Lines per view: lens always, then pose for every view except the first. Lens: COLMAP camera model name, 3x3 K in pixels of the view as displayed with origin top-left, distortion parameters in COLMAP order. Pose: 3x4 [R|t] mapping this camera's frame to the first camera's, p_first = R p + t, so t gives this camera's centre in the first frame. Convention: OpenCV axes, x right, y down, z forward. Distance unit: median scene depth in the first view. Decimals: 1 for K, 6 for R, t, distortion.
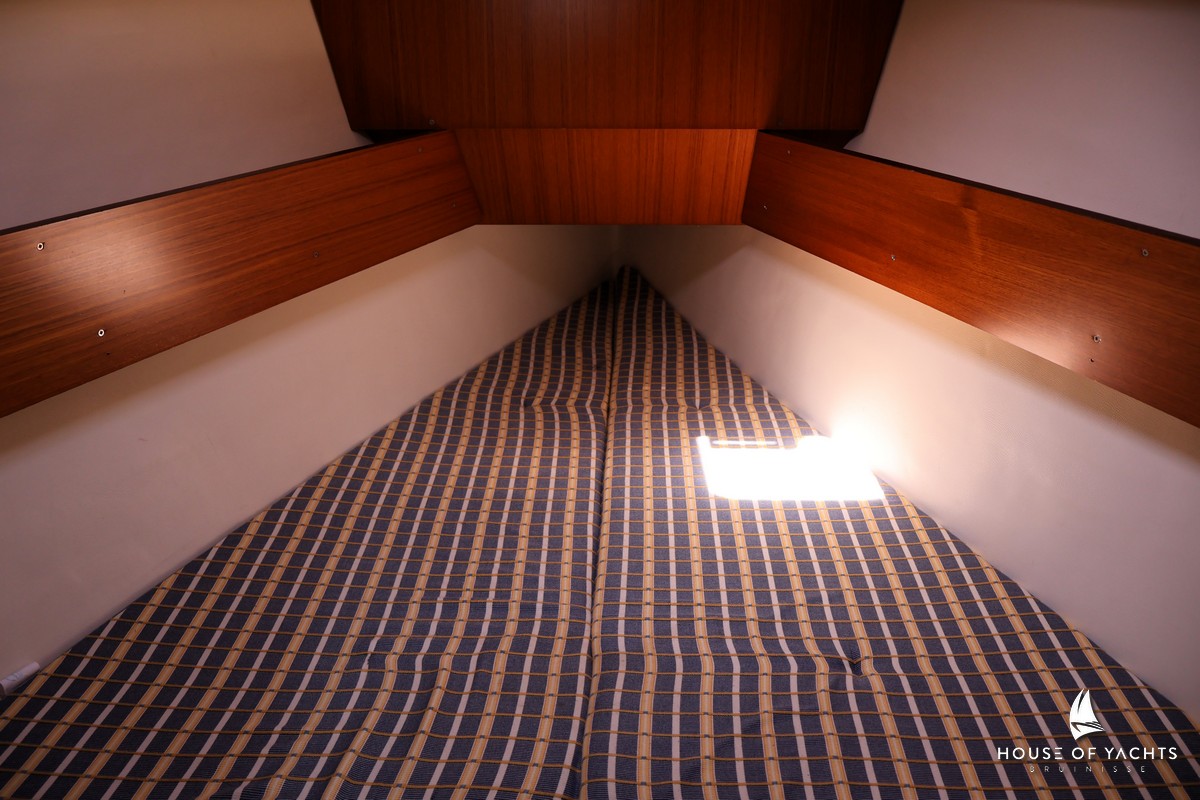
lens RADIAL K [[991.9, 0, 601.4], [0, 991.9, 397.5], [0, 0, 1]] dist [-0.002642, -0.007191]
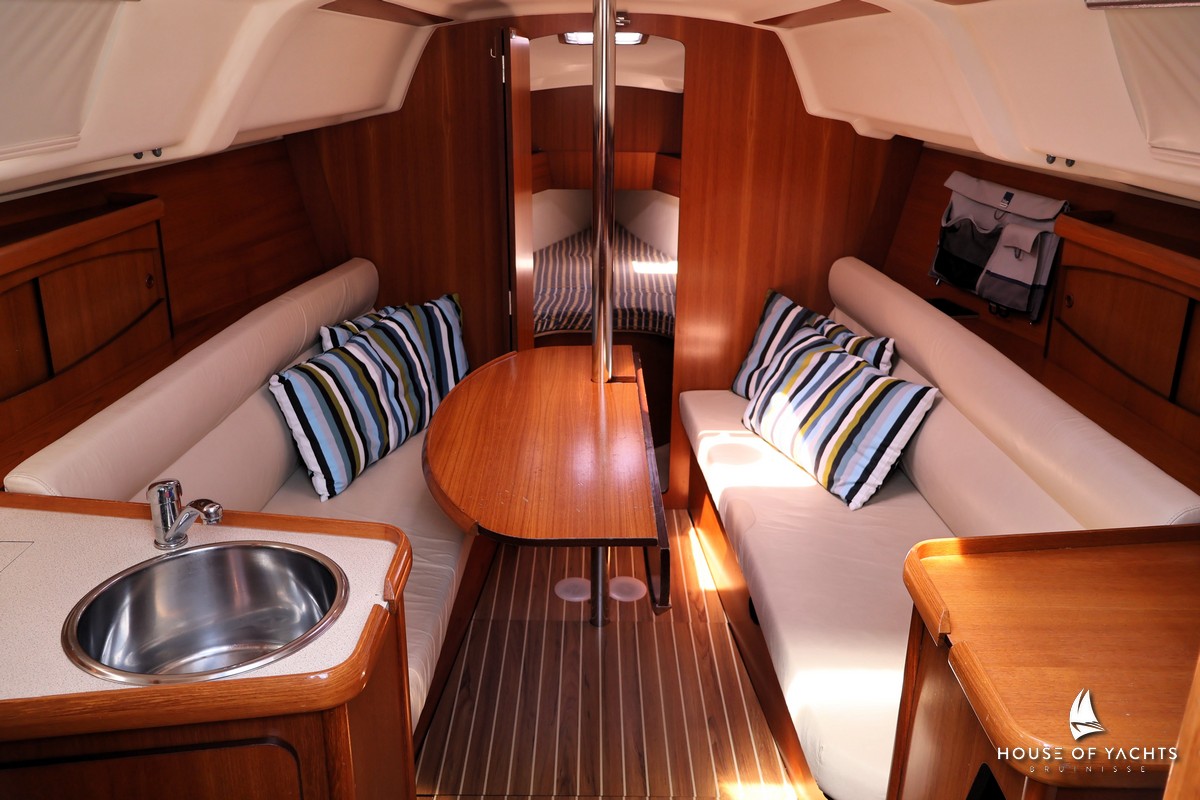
lens RADIAL K [[991.9, 0, 598.0], [0, 991.9, 404.6], [0, 0, 1]] dist [-0.002642, -0.007191]
pose [[0.999492, -0.006605, 0.031176, -0.089429], [0.007387, 0.999659, -0.025038, 0.476085], [-0.031000, 0.025256, 0.999200, -1.653346]]
